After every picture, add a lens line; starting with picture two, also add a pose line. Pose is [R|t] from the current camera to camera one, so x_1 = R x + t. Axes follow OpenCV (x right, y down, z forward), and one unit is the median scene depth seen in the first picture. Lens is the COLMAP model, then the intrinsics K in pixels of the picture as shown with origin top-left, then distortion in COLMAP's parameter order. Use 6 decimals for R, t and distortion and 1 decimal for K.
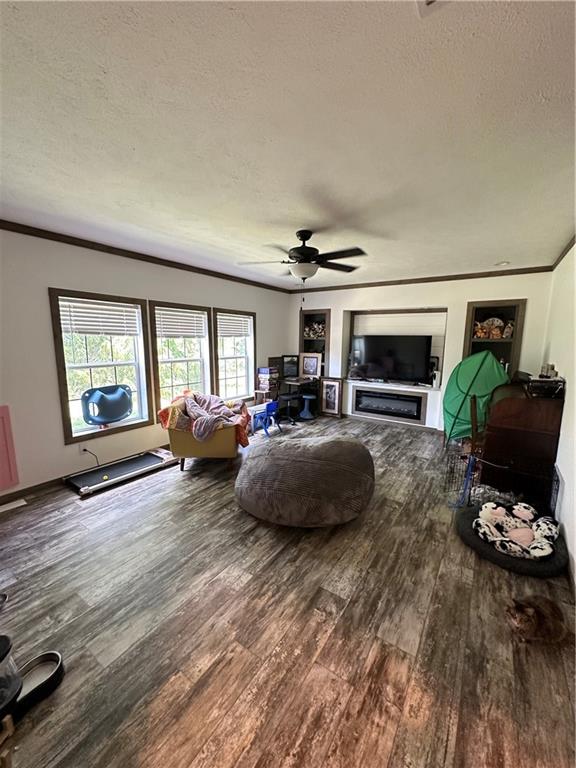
lens RADIAL K [[305.7, 0, 288.0], [0, 305.7, 384.0], [0, 0, 1]] dist [-0.002142, 0.000332]
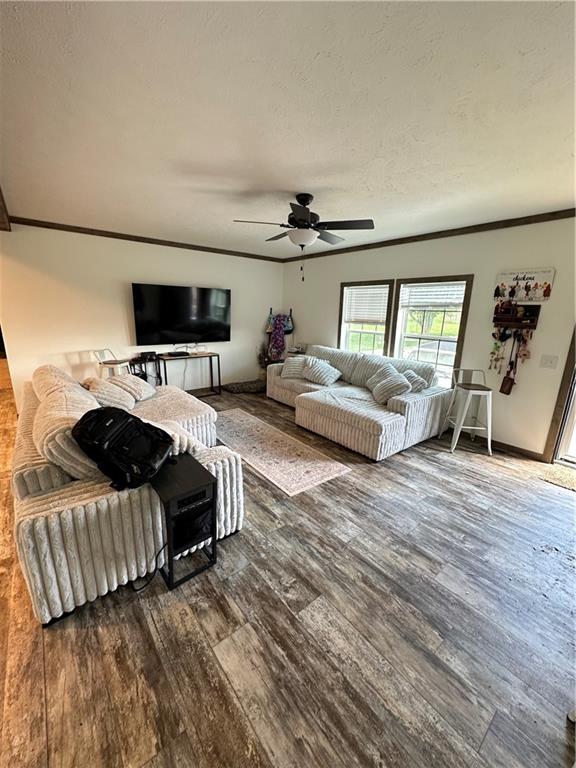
lens RADIAL K [[305.7, 0, 288.0], [0, 305.7, 384.0], [0, 0, 1]] dist [-0.002142, 0.000332]
pose [[-0.291075, 0.207884, -0.933841, 0.972959], [-0.162792, 0.951109, 0.262469, -0.143876], [0.942748, 0.228420, -0.243002, 1.164347]]
